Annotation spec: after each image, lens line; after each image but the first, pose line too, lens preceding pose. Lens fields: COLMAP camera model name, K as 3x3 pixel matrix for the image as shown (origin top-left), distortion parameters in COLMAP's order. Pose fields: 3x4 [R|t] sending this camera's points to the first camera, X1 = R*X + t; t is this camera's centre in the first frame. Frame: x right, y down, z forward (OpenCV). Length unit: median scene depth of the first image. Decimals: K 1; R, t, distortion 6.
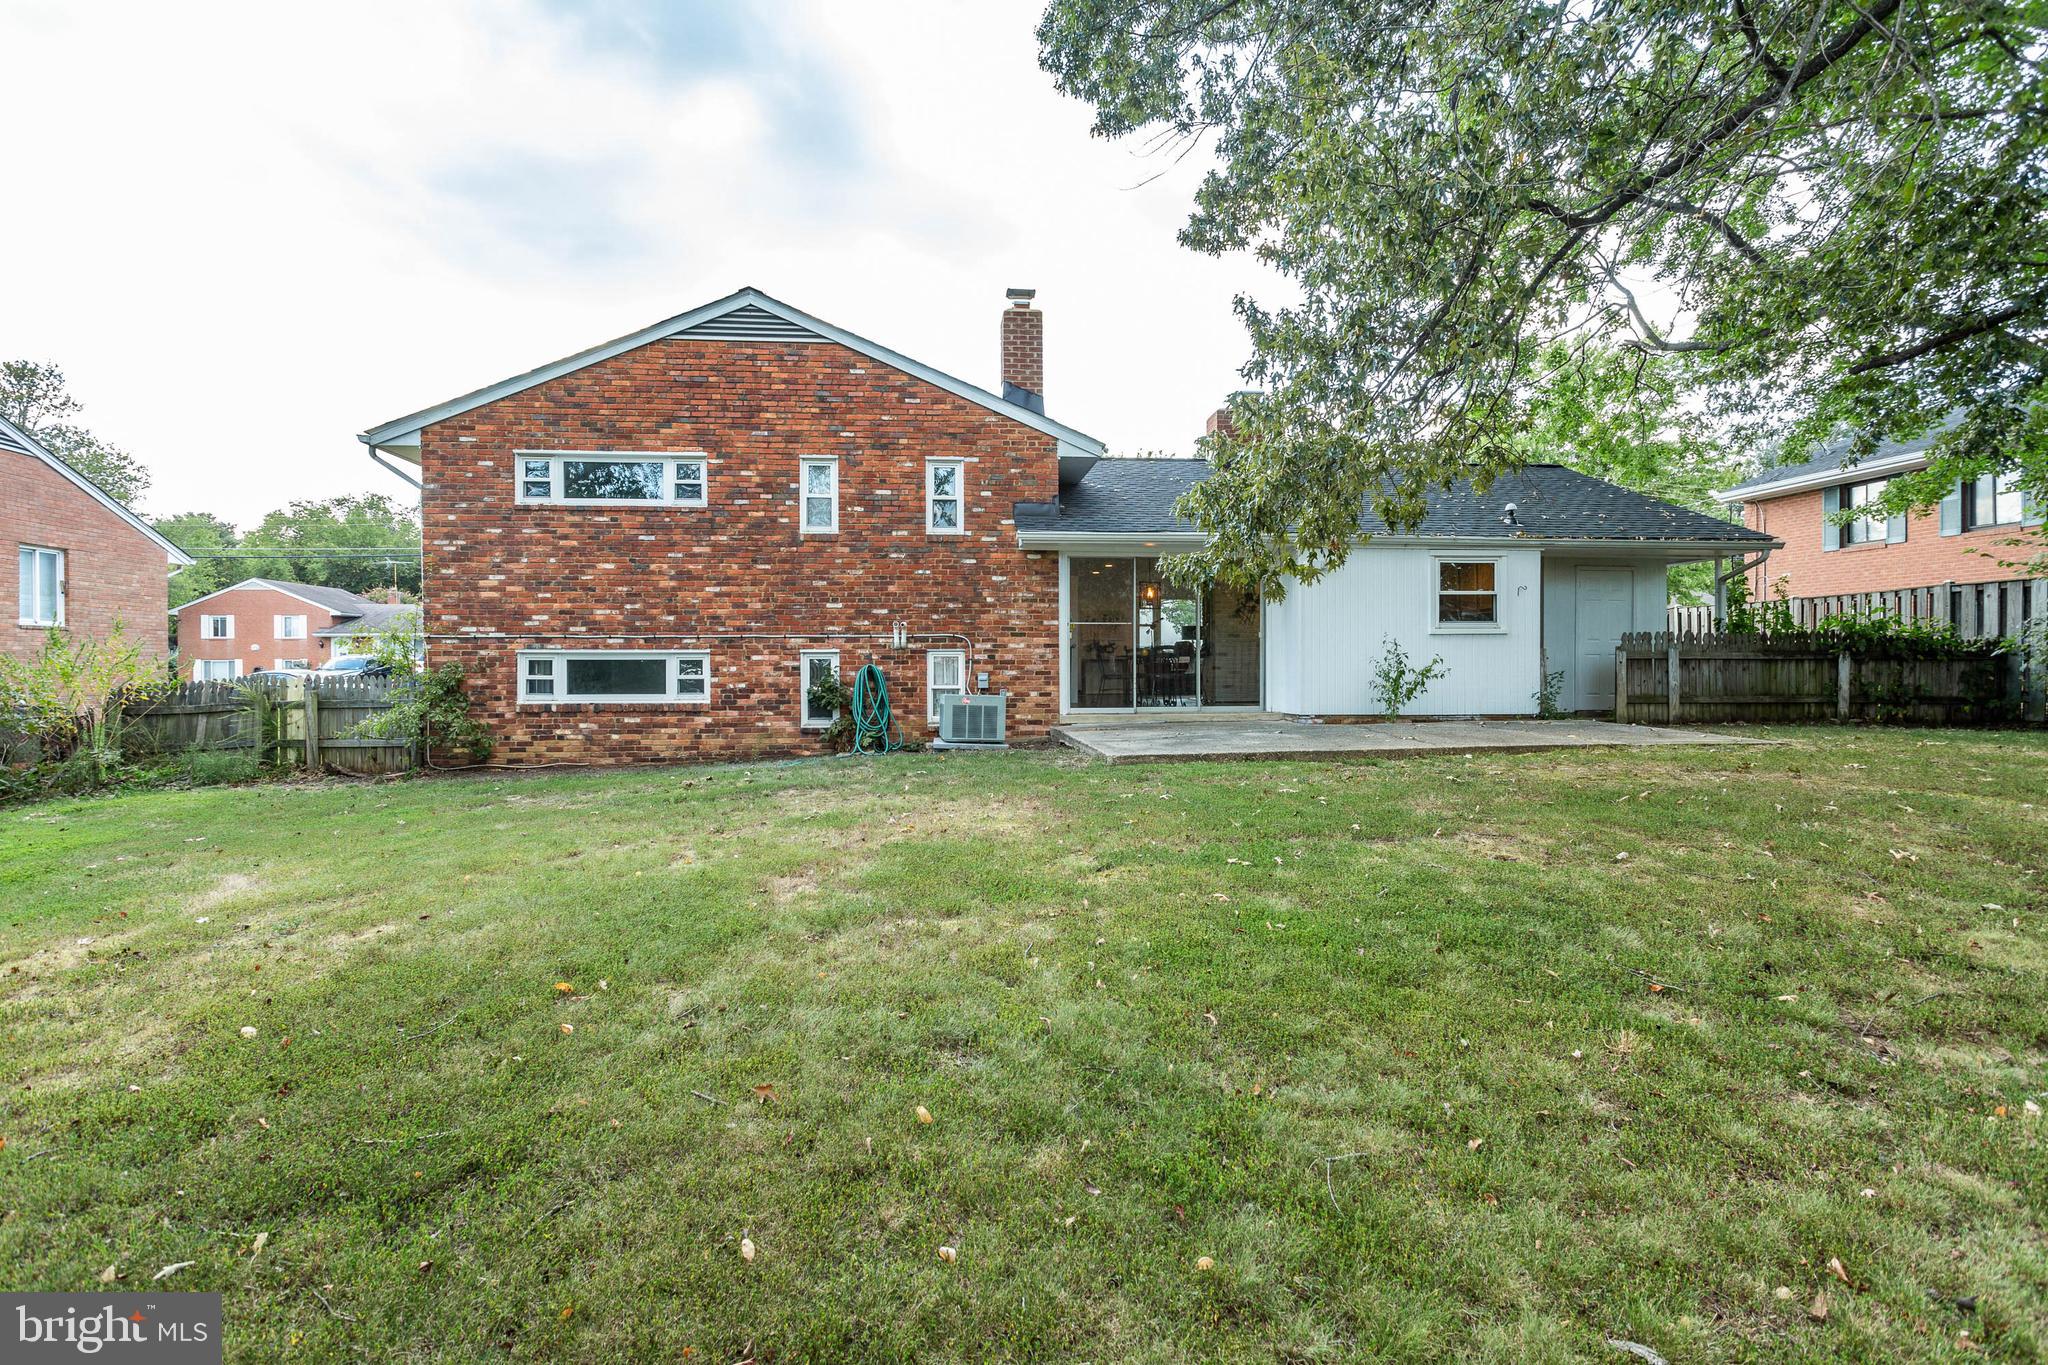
lens RADIAL K [[982.3, 0, 1024.9], [0, 982.3, 679.3], [0, 0, 1]] dist [-0.009970, 0.000924]
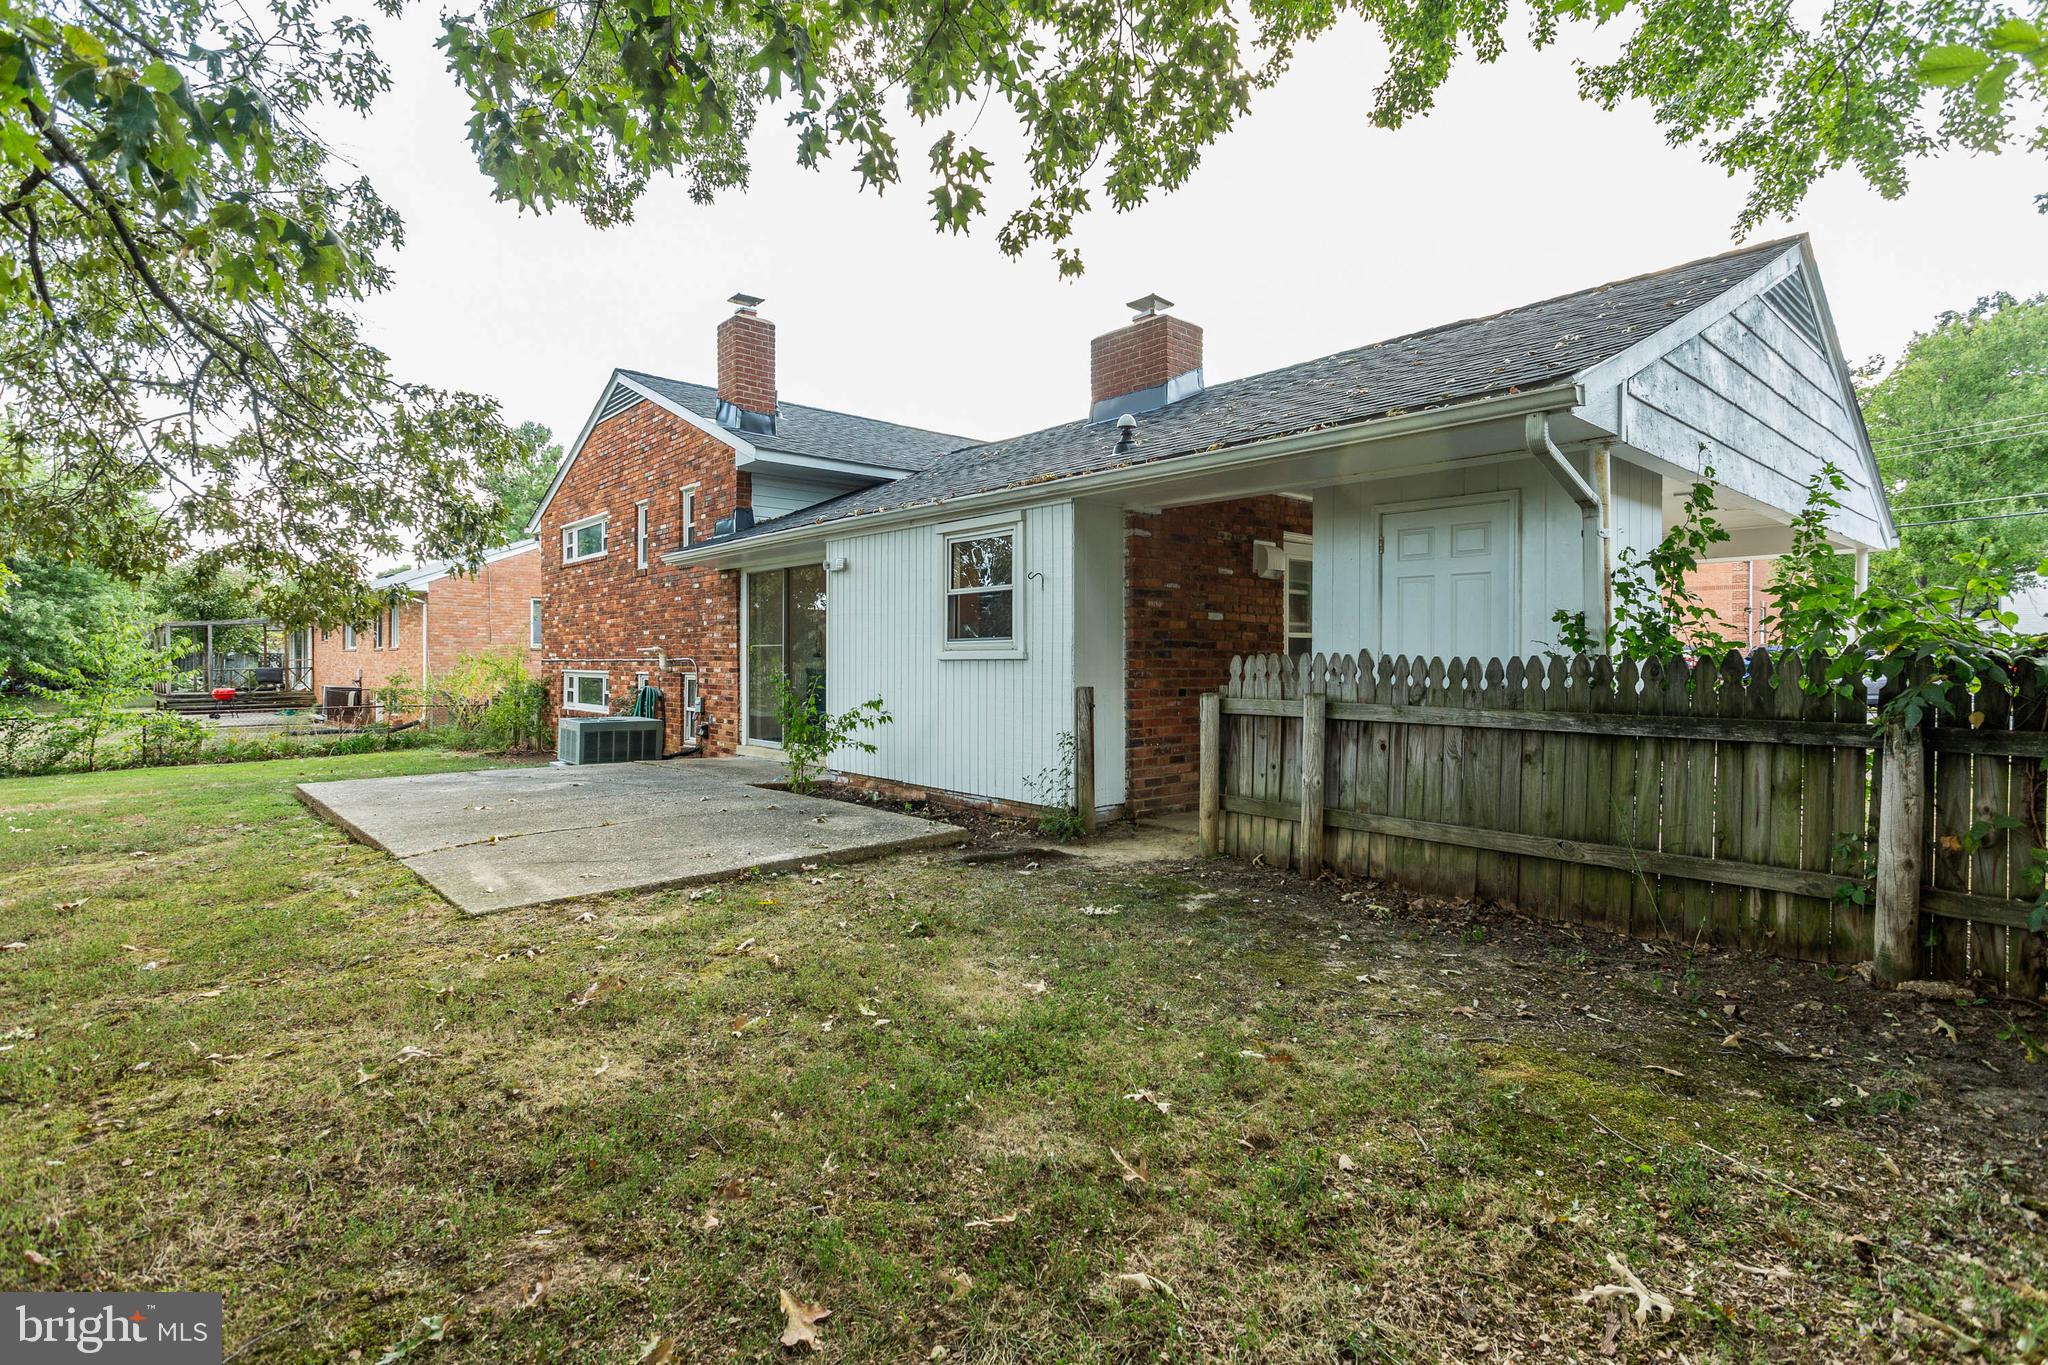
lens RADIAL K [[982.3, 0, 1027.3], [0, 982.3, 677.8], [0, 0, 1]] dist [-0.009970, 0.000924]
pose [[0.594783, 0.018859, -0.803665, 0.976516], [-0.008903, 0.999818, 0.016873, -0.046954], [0.803837, -0.002881, 0.594842, 0.691975]]
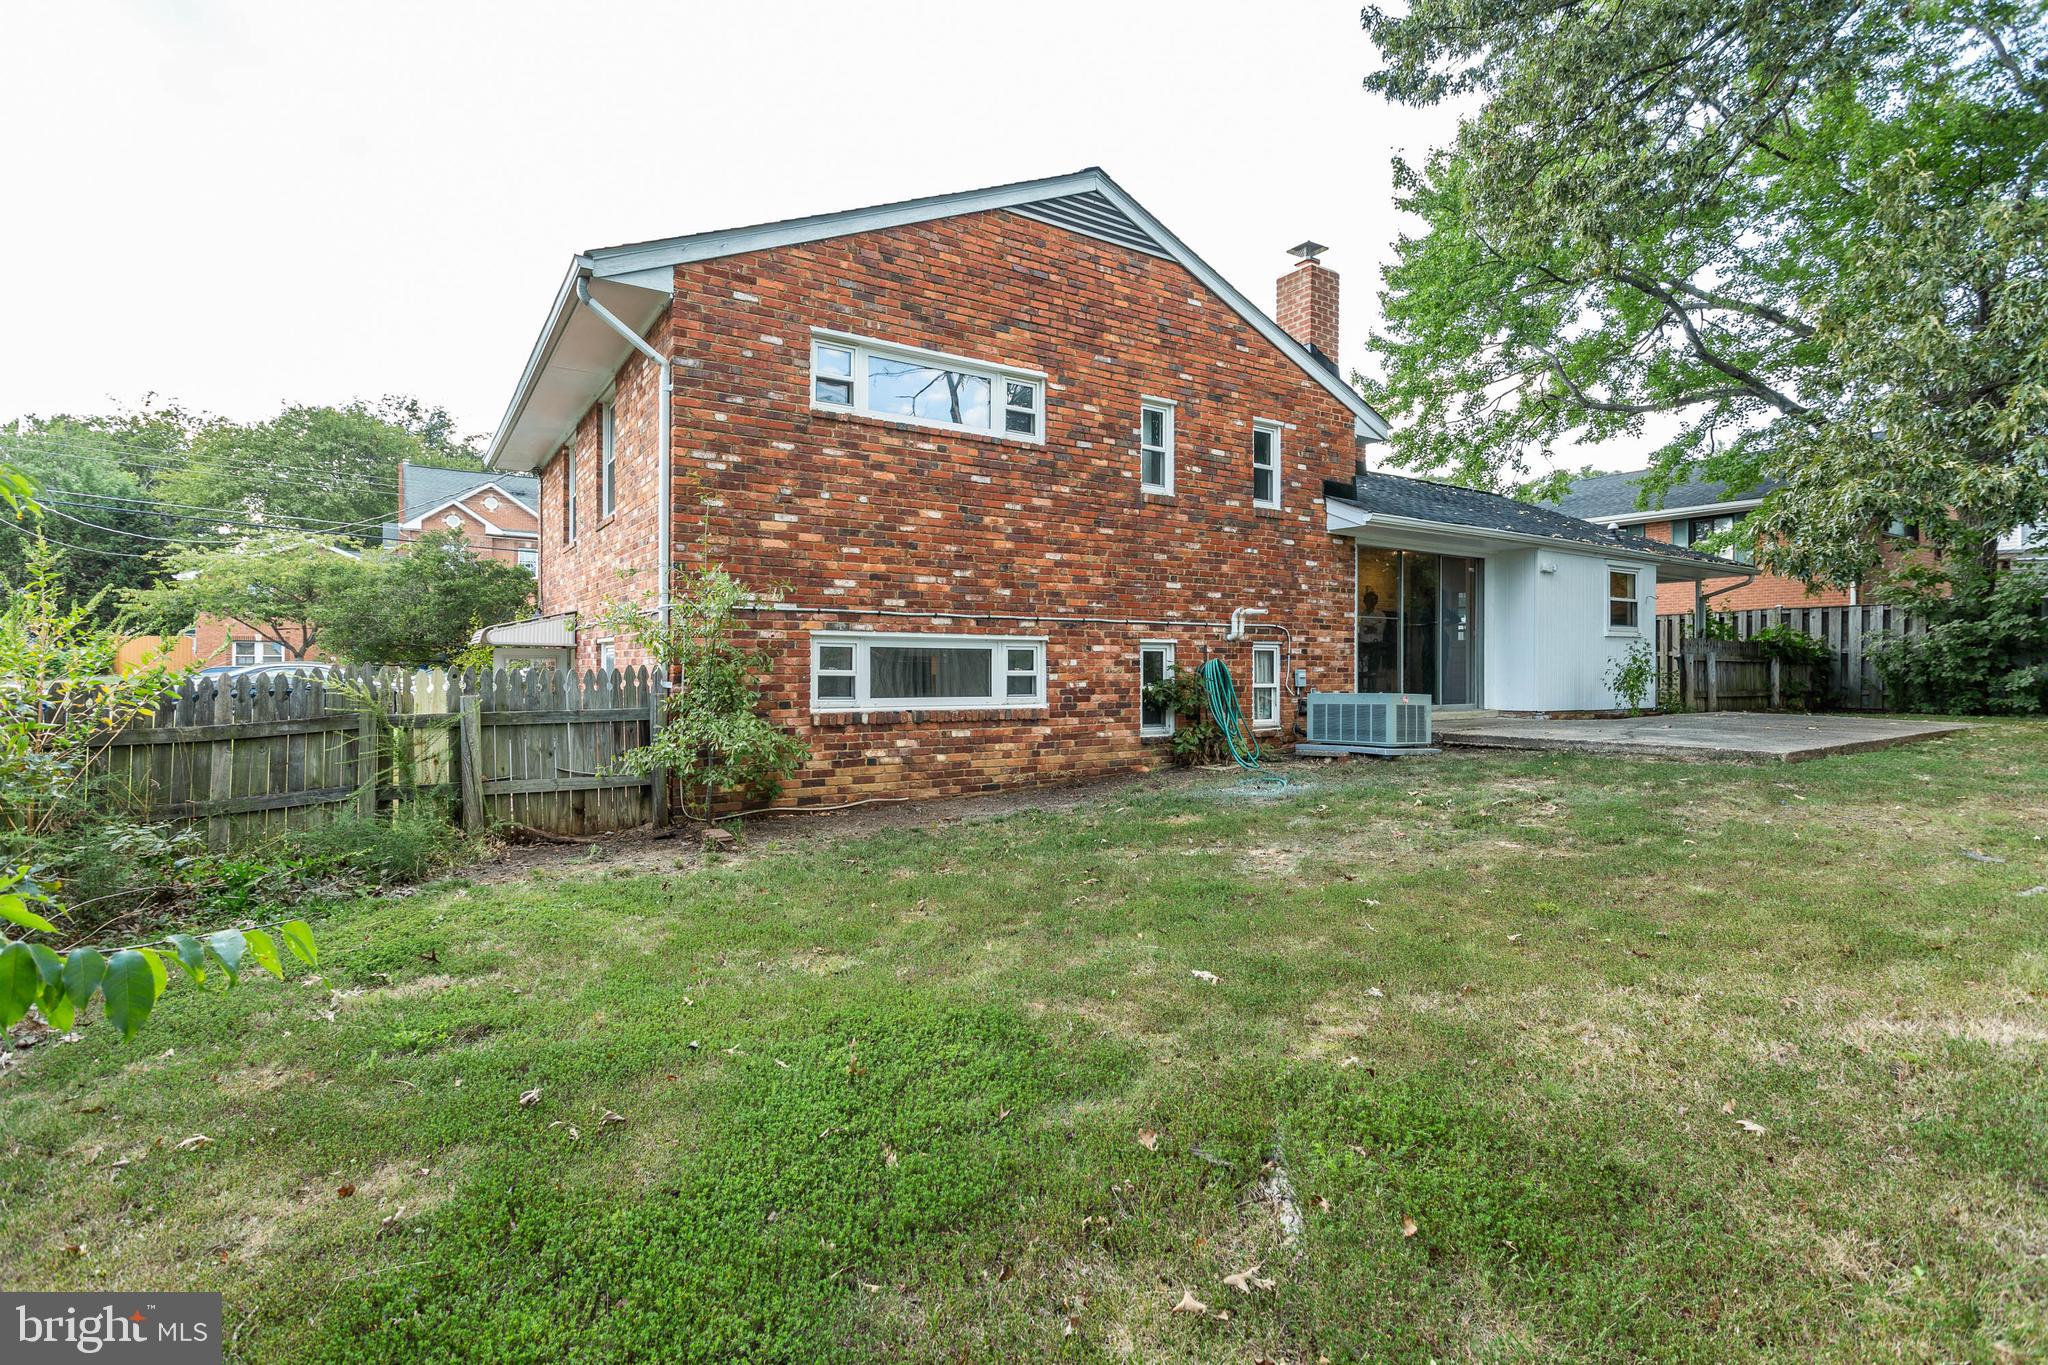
lens RADIAL K [[982.3, 0, 1023.1], [0, 982.3, 677.3], [0, 0, 1]] dist [-0.009970, 0.000924]
pose [[0.883257, 0.001113, 0.468889, -0.691899], [0.002302, 0.999975, -0.006710, 0.005769], [-0.468884, 0.007006, 0.883232, 0.347755]]
